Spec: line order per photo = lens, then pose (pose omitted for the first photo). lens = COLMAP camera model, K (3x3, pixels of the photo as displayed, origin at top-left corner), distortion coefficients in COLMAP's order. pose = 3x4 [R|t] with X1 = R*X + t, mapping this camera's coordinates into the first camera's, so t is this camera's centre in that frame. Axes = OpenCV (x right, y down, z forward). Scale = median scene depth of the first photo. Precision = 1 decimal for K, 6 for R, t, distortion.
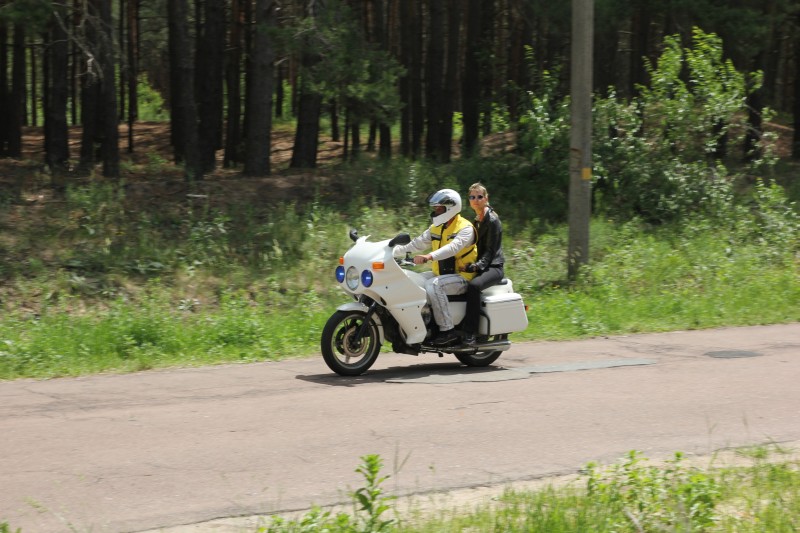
lens RADIAL K [[1754.4, 0, 402.4], [0, 1754.4, 269.0], [0, 0, 1]] dist [0.251334, 0.000000]
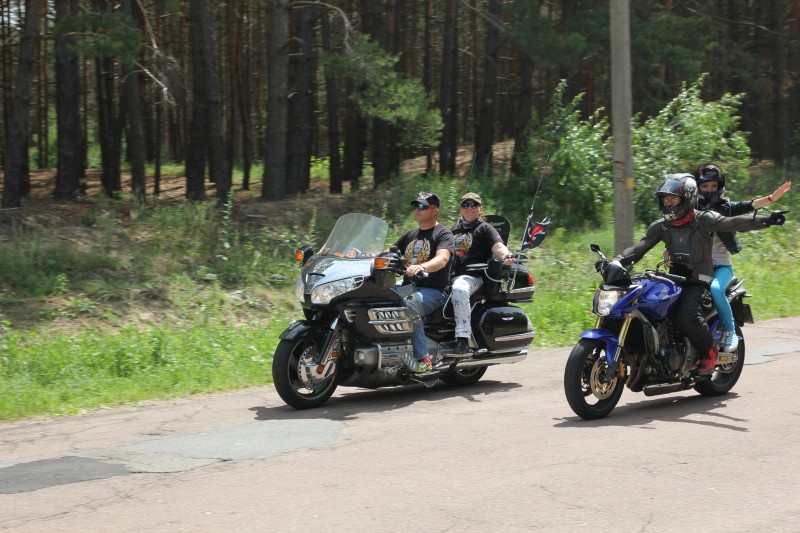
lens RADIAL K [[1484.2, 0, 407.0], [0, 1484.2, 270.6], [0, 0, 1]] dist [0.208159, 0.000000]
pose [[0.986057, -0.034470, 0.162801, -0.186726], [0.037634, 0.999157, -0.016391, 0.010326], [-0.162099, 0.022289, 0.986523, 0.102727]]
